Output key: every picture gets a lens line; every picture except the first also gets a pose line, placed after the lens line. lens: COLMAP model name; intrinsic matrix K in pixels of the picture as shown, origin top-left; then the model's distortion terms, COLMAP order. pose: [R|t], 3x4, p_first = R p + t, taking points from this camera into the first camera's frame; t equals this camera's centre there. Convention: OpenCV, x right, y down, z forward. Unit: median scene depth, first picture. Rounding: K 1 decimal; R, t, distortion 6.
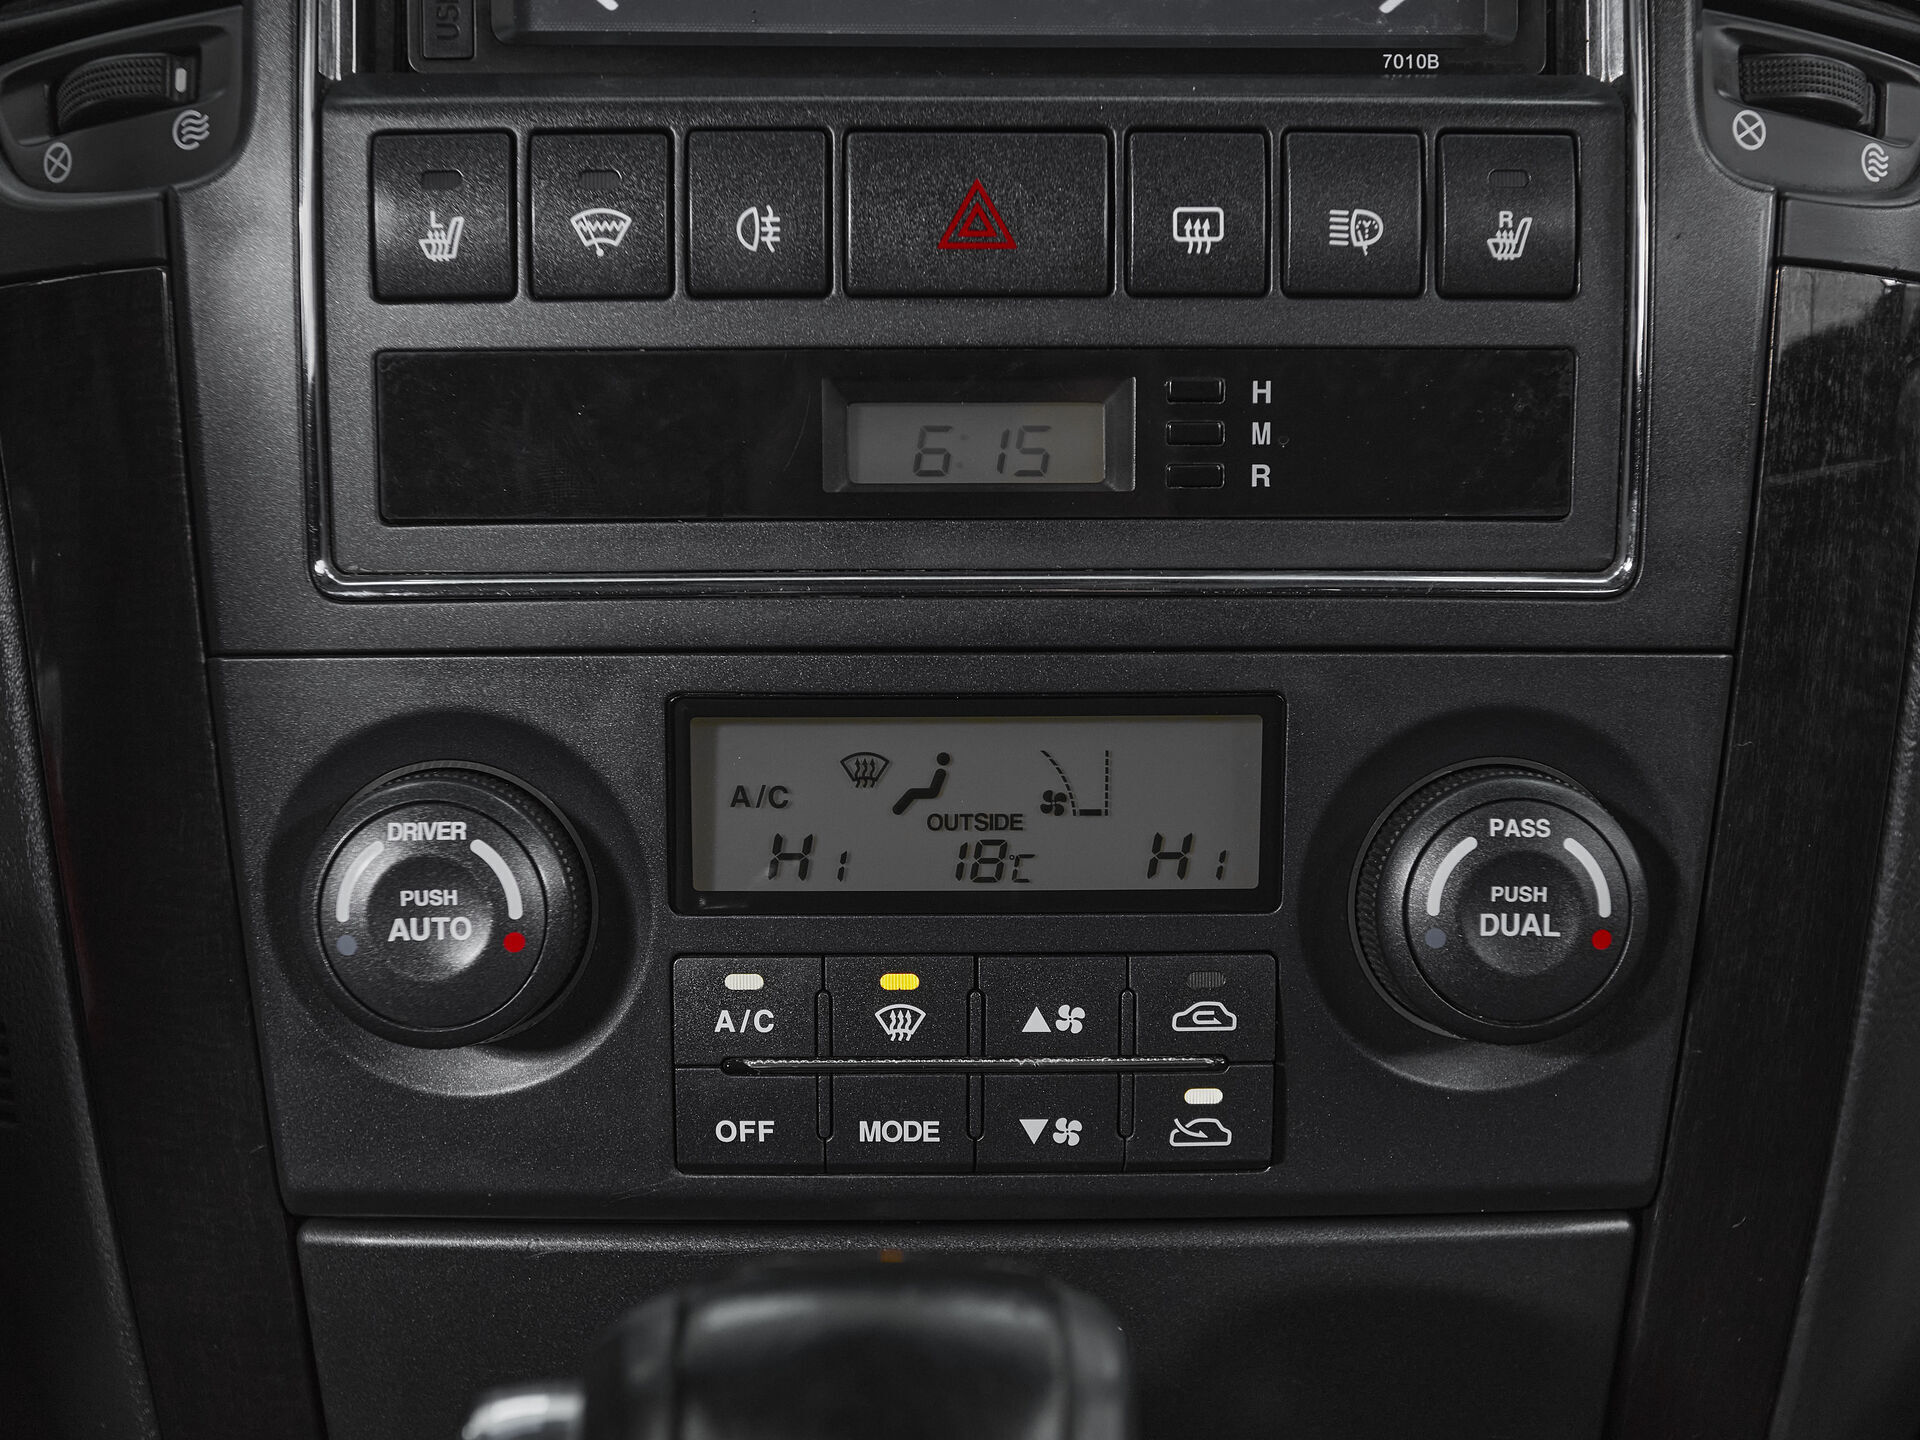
lens RADIAL K [[2530.5, 0, 912.8], [0, 2530.5, 766.3], [0, 0, 1]] dist [0.036010, 0.000000]
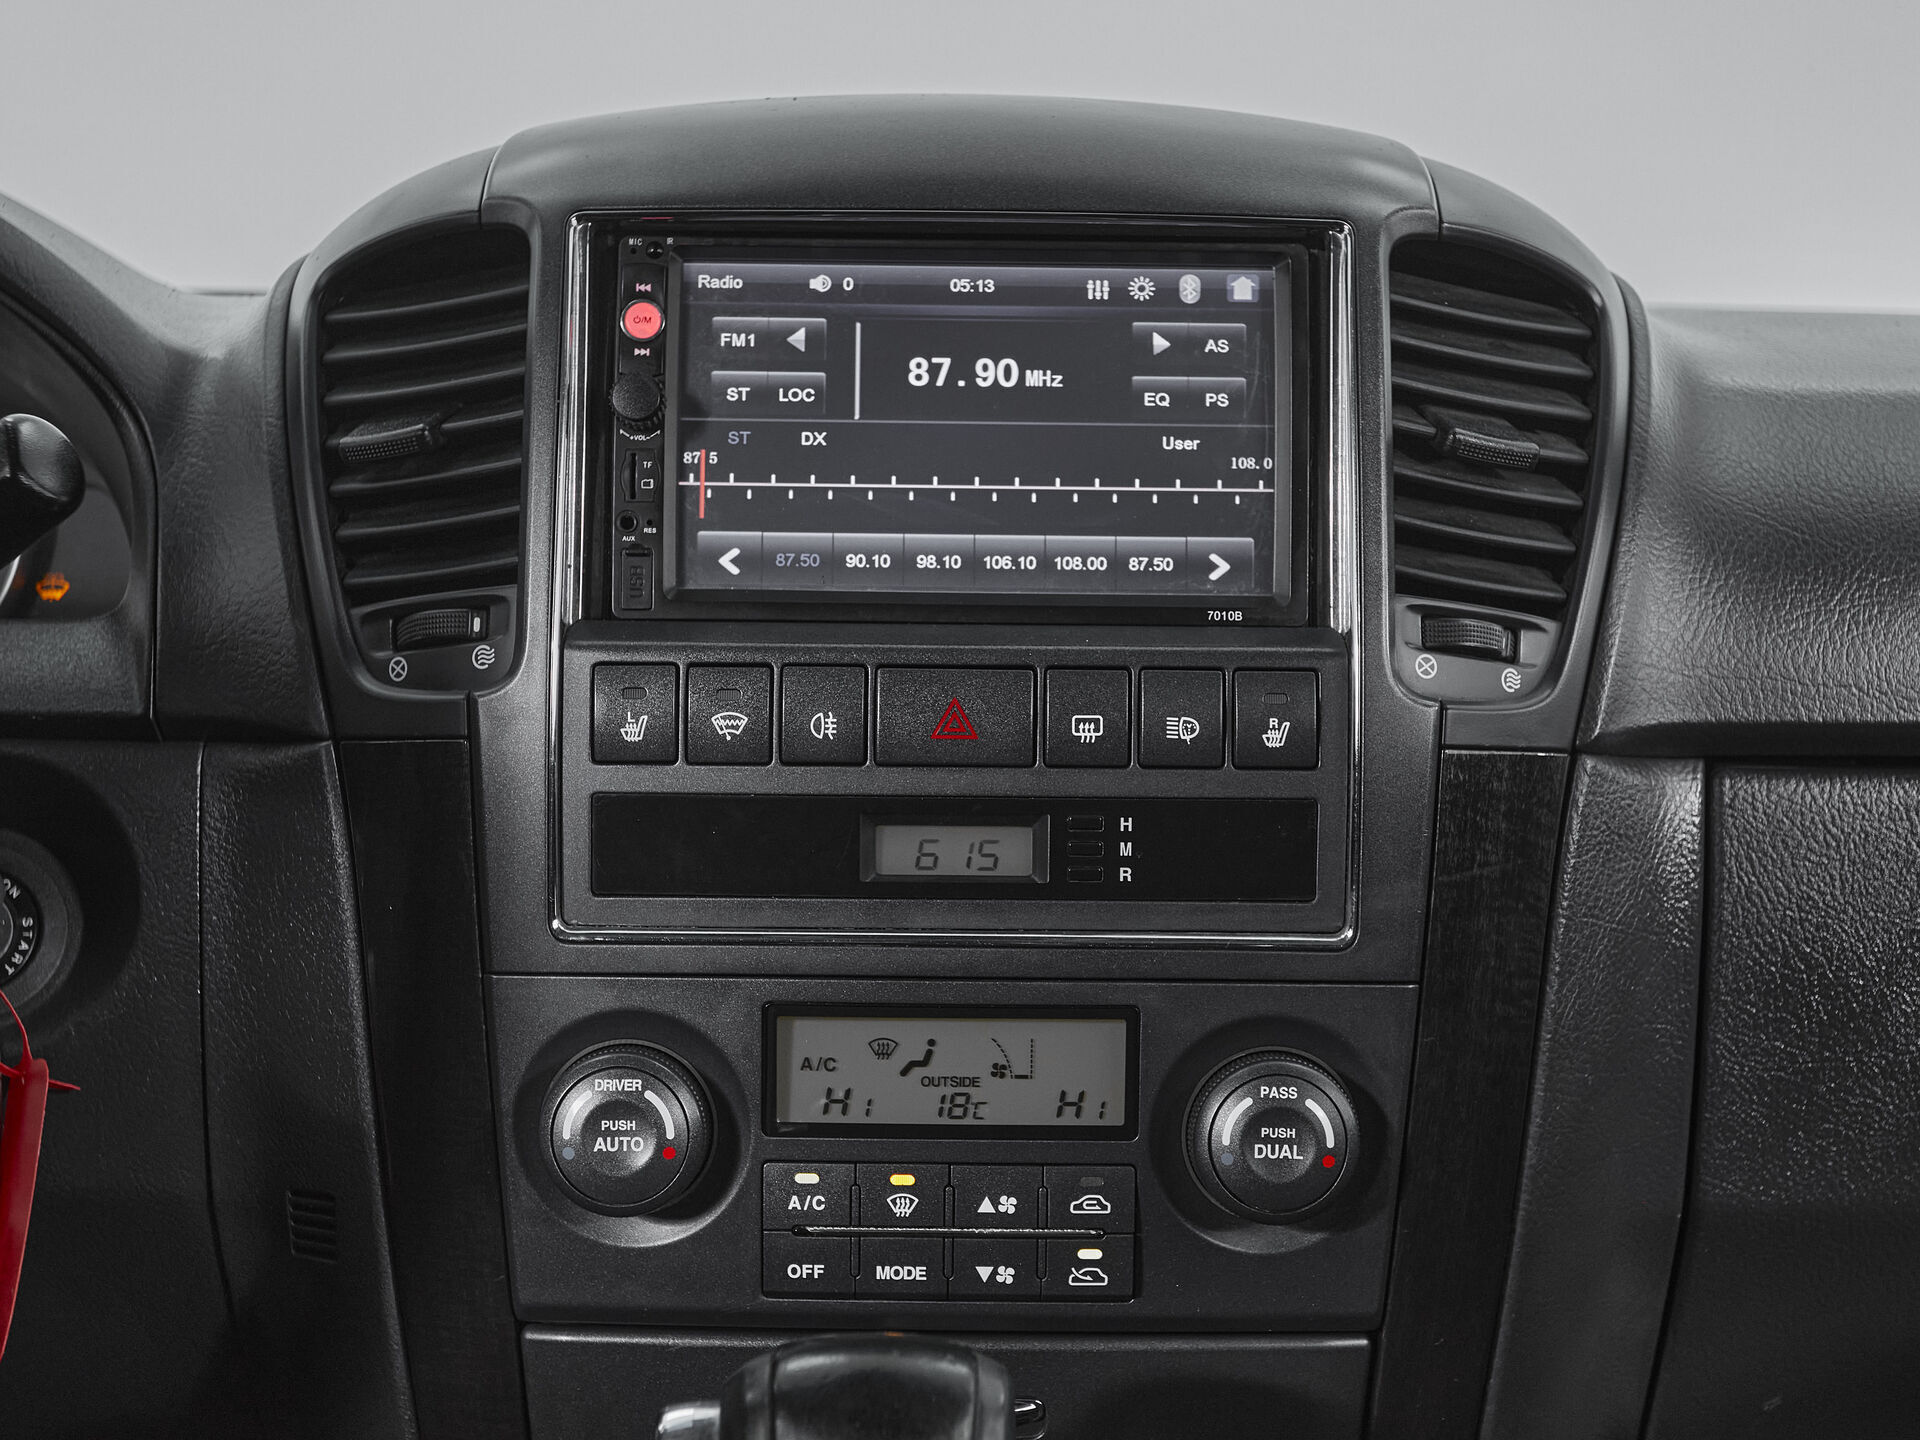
lens RADIAL K [[2760.4, 0, 917.1], [0, 2760.4, 751.2], [0, 0, 1]] dist [0.032258, 0.000000]
pose [[0.999699, 0.012684, -0.021014, 0.037983], [-0.013811, 0.998425, -0.054370, -0.093589], [0.020291, 0.054644, 0.998300, -0.786638]]
